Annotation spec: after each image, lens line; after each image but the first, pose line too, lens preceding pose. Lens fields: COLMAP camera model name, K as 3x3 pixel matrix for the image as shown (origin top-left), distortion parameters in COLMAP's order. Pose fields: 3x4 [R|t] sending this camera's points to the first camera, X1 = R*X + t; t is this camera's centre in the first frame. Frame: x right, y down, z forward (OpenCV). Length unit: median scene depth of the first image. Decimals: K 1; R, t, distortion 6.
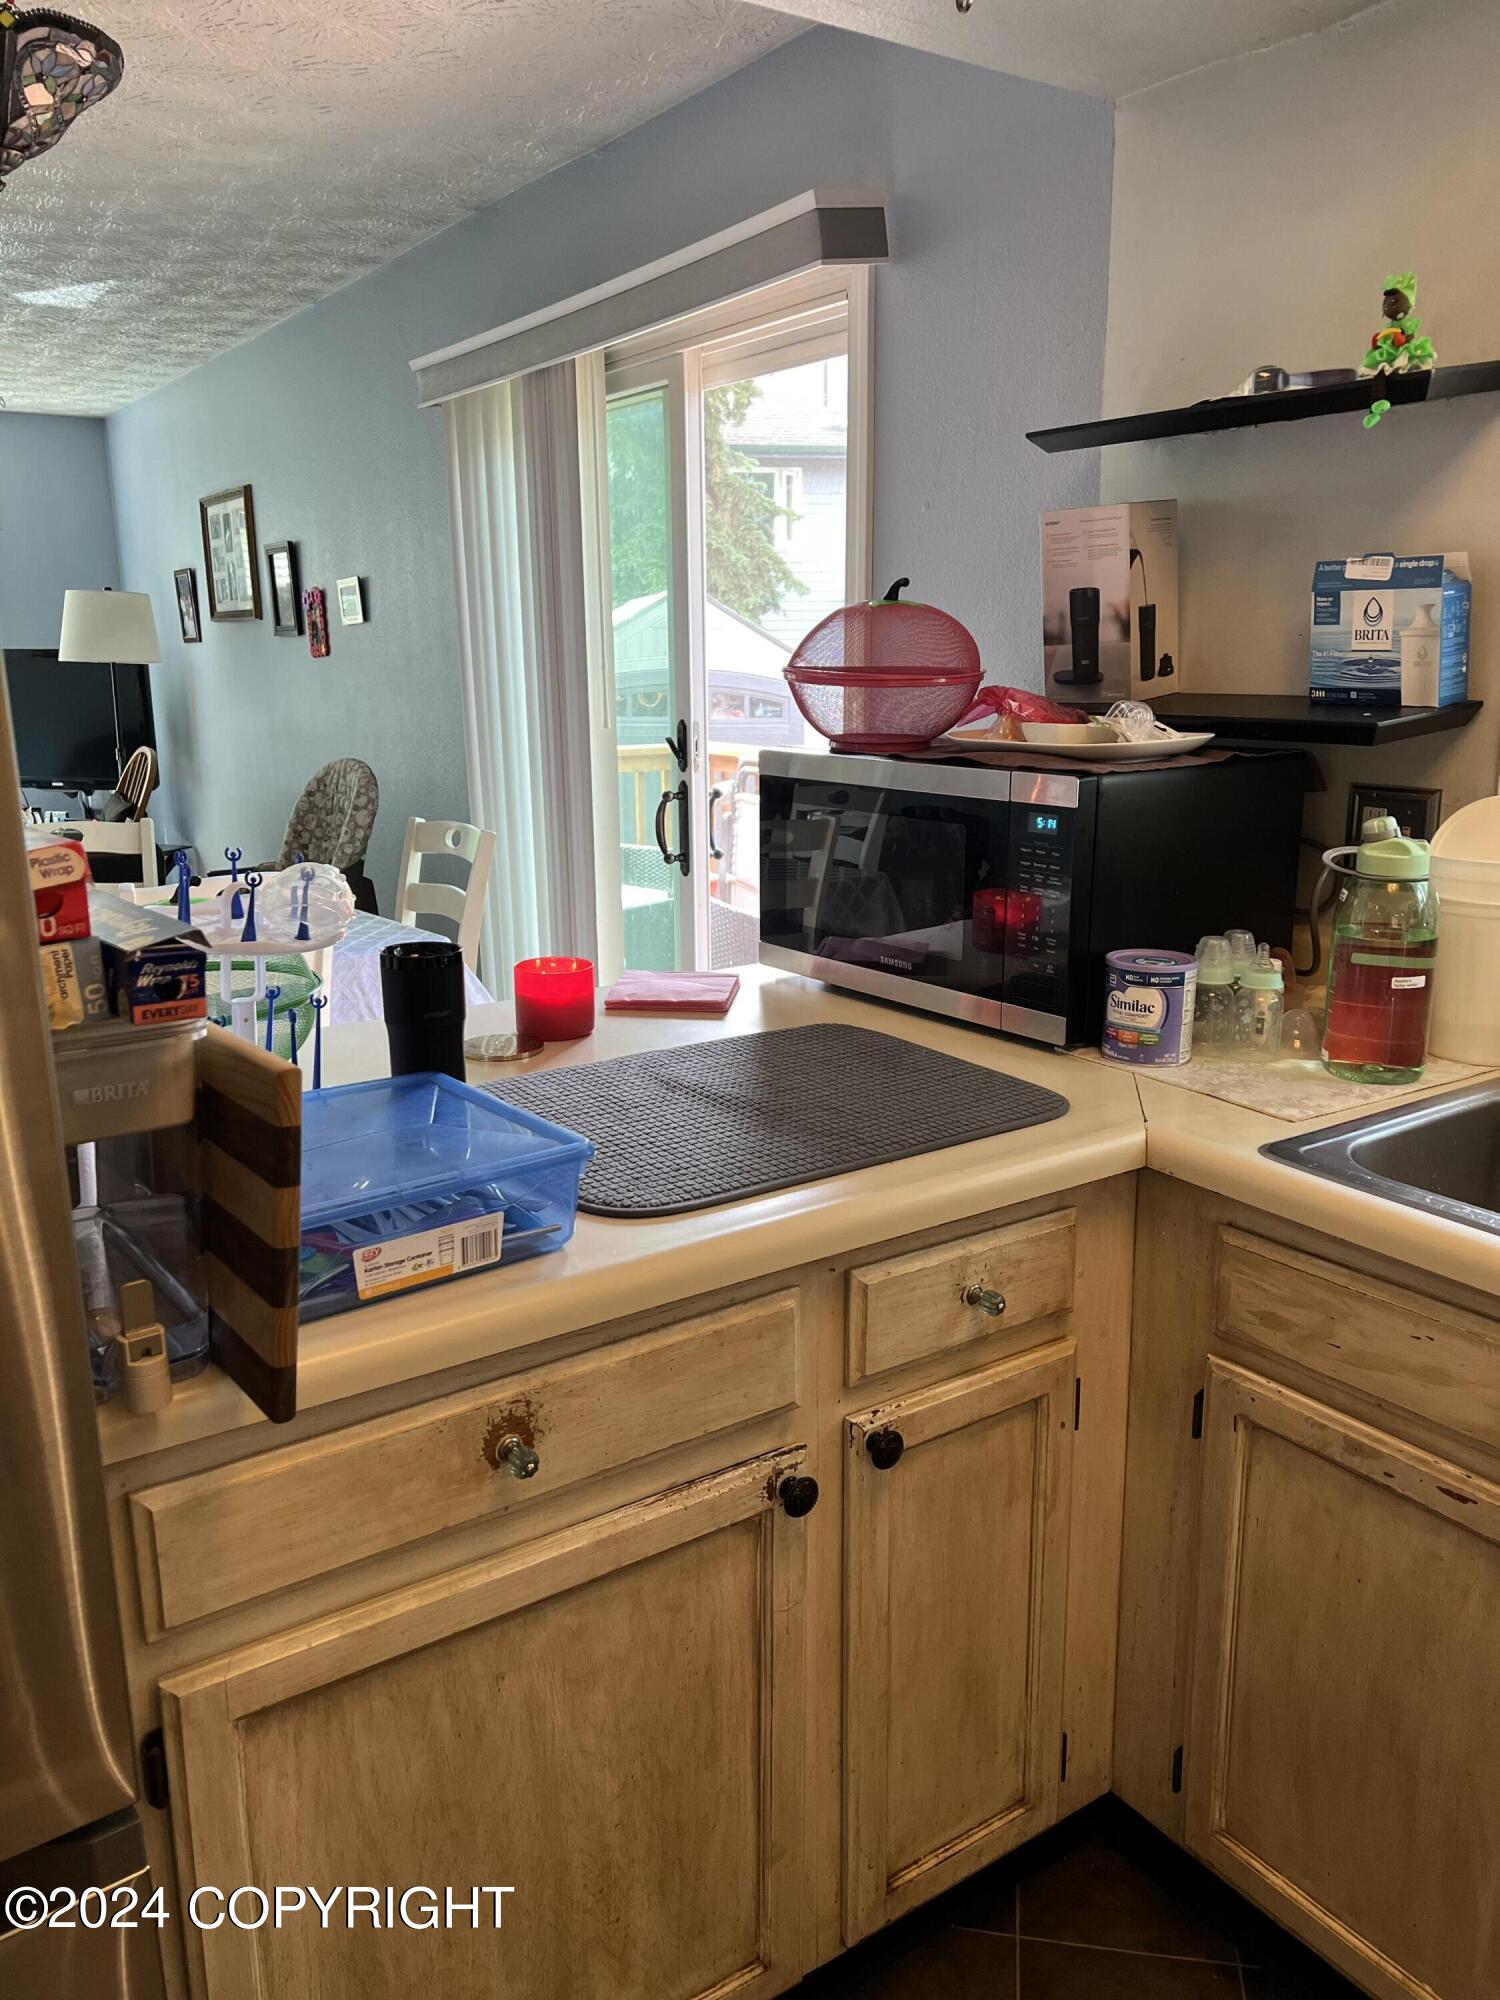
lens RADIAL K [[1503.1, 0, 737.5], [0, 1503.1, 1012.4], [0, 0, 1]] dist [0.049668, -0.059012]
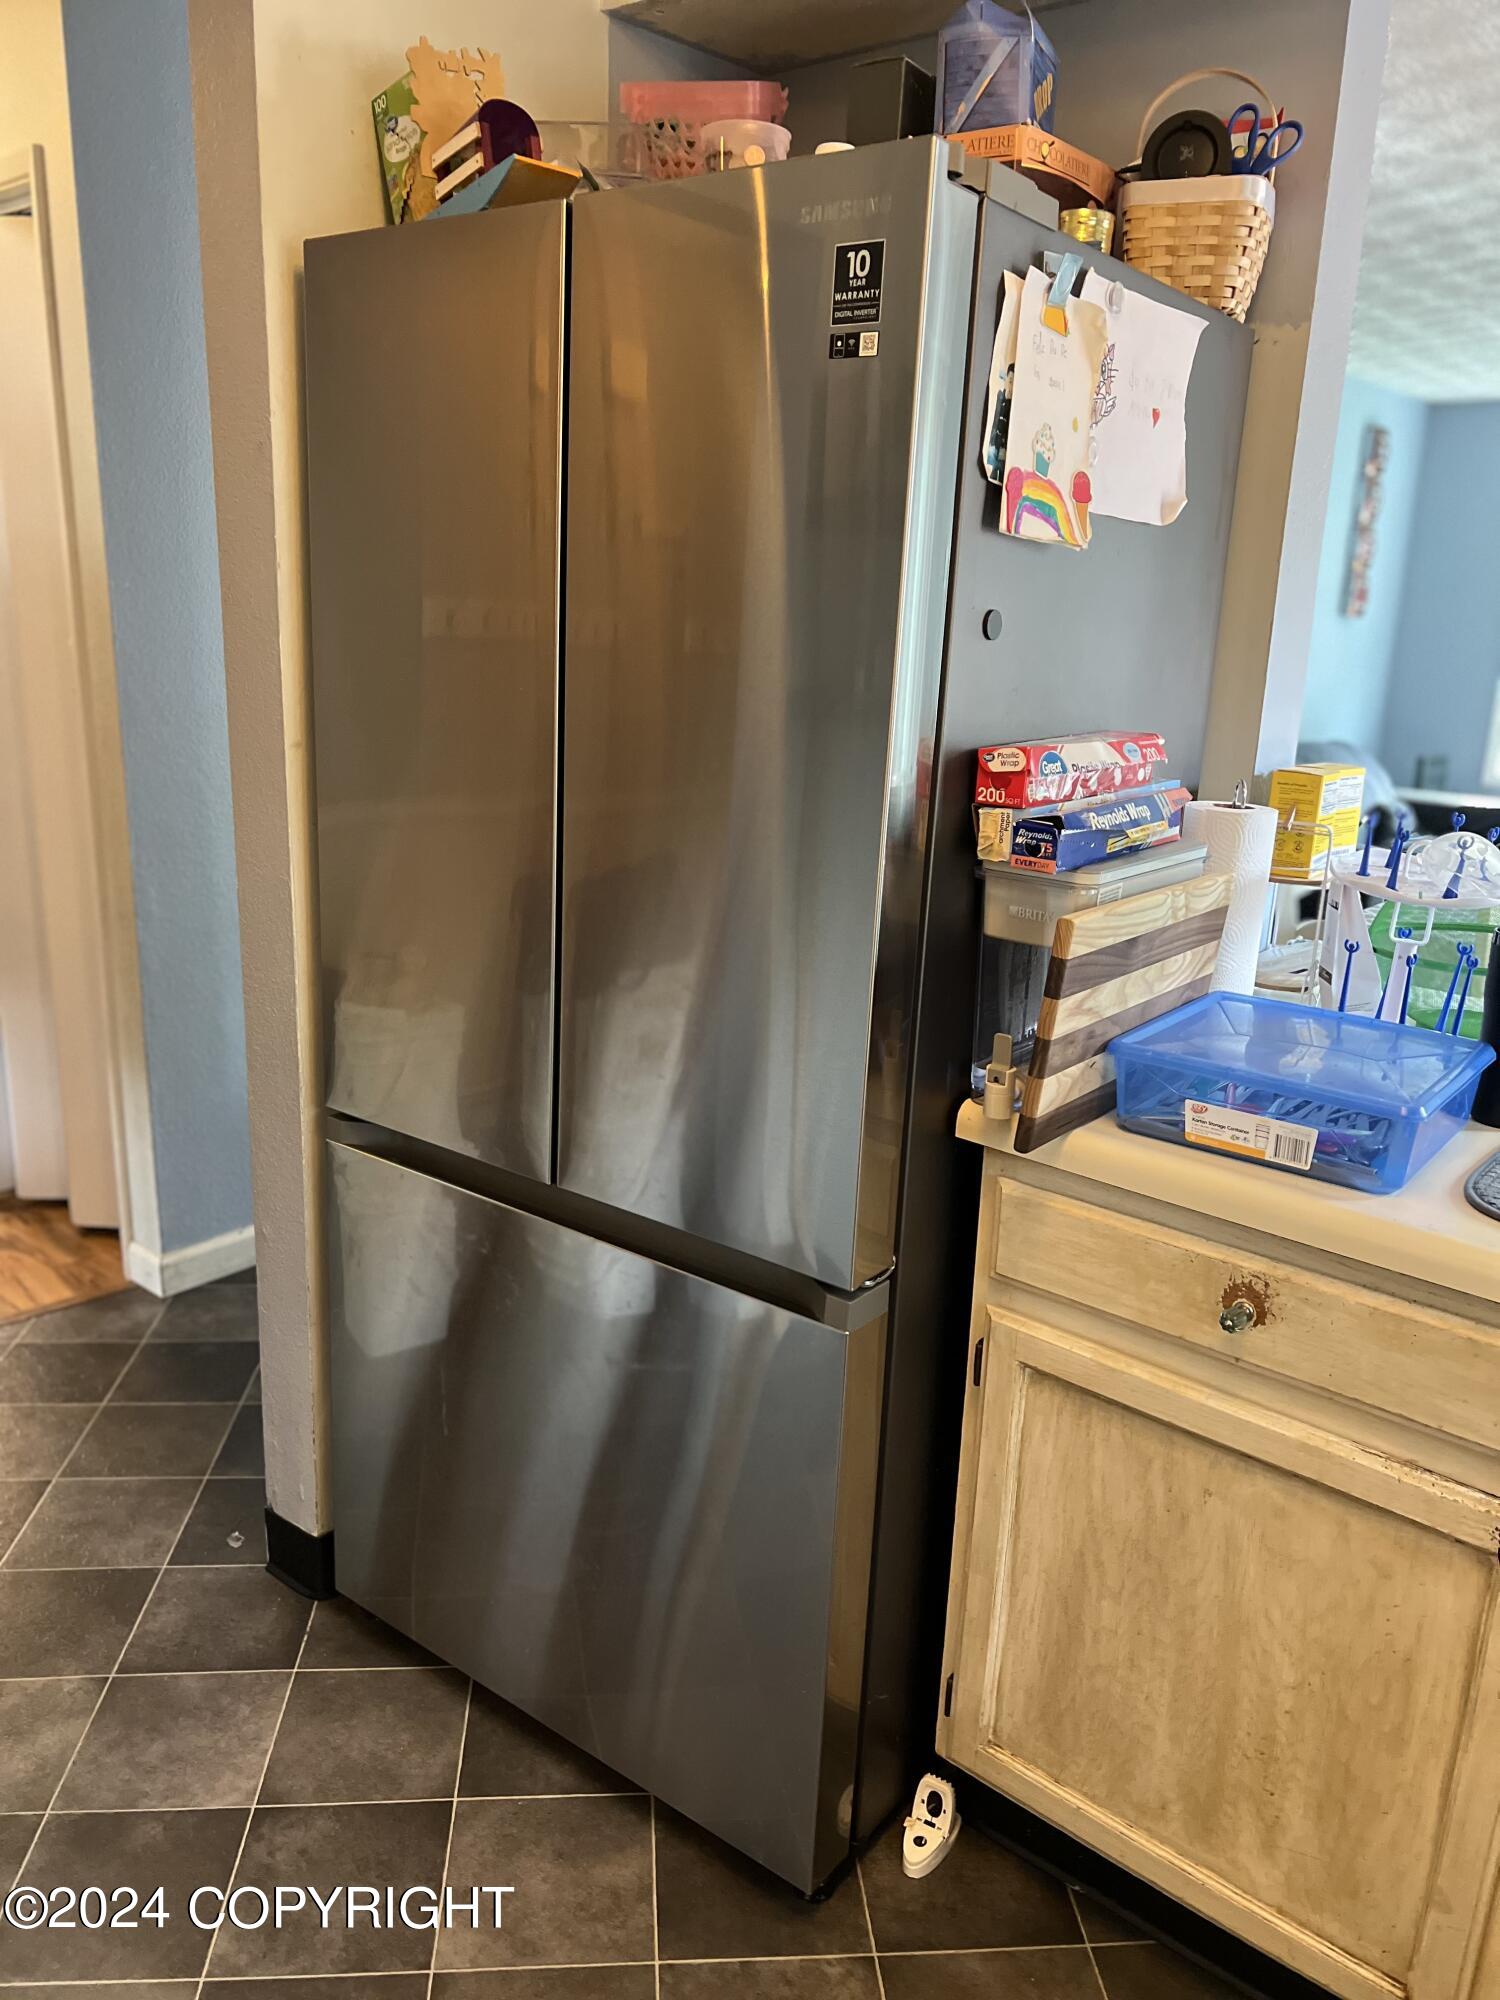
lens RADIAL K [[1503.1, 0, 750.1], [0, 1503.1, 1003.2], [0, 0, 1]] dist [0.049668, -0.059012]
pose [[0.283490, 0.282278, -0.916489, 0.768127], [-0.273321, 0.939841, 0.204926, -0.079766], [0.919200, 0.192401, 0.343588, 0.180092]]
